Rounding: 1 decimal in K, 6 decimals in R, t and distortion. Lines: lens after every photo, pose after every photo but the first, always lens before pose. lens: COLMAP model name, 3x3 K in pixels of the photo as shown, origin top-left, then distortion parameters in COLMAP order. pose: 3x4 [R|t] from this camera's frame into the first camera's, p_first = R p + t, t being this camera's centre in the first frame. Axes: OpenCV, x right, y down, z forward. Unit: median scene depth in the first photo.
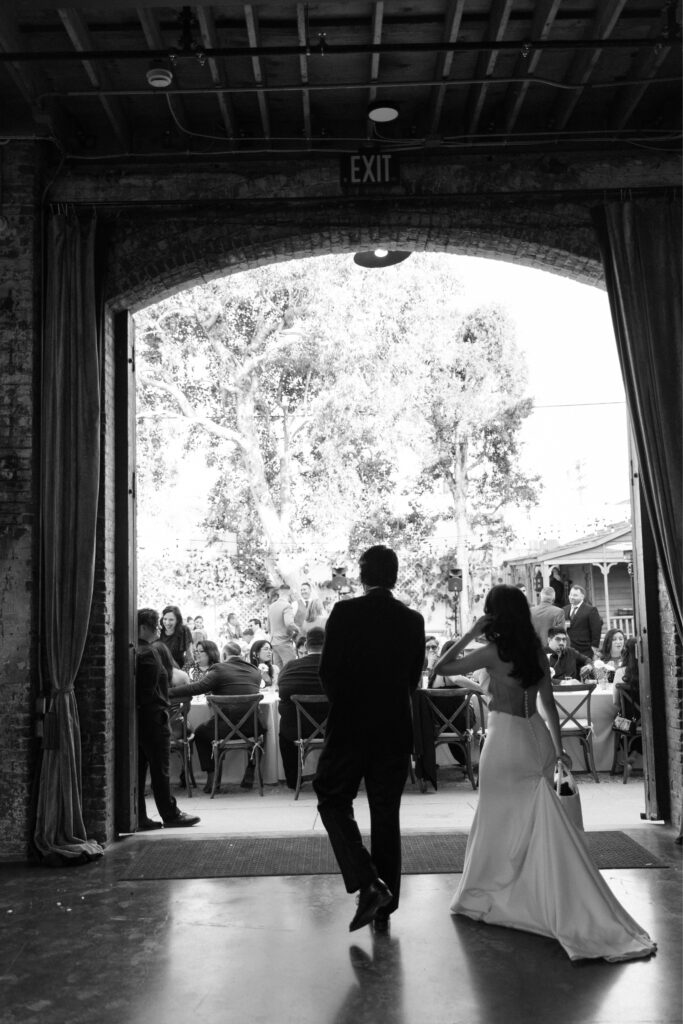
lens RADIAL K [[983.9, 0, 340.7], [0, 983.9, 509.6], [0, 0, 1]] dist [0.006542, 0.000537]
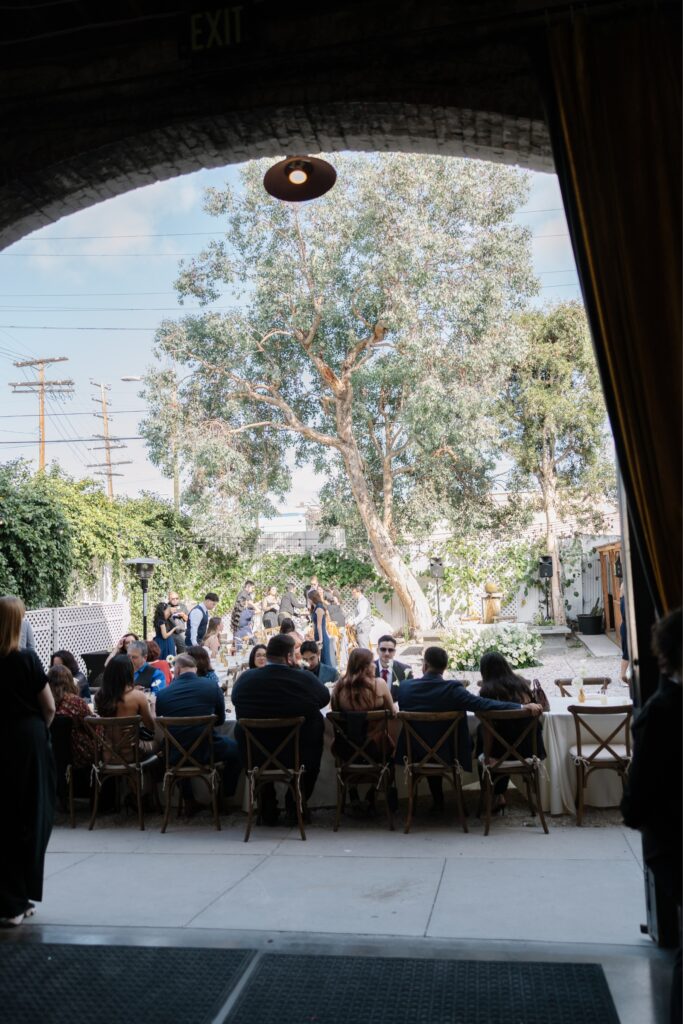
lens RADIAL K [[800.1, 0, 341.6], [0, 800.1, 515.7], [0, 0, 1]] dist [0.009007, 0.004060]
pose [[0.984006, -0.033177, -0.175019, 0.052286], [0.034821, 0.999374, 0.006331, 0.003185], [0.174699, -0.012324, 0.984545, 0.104725]]
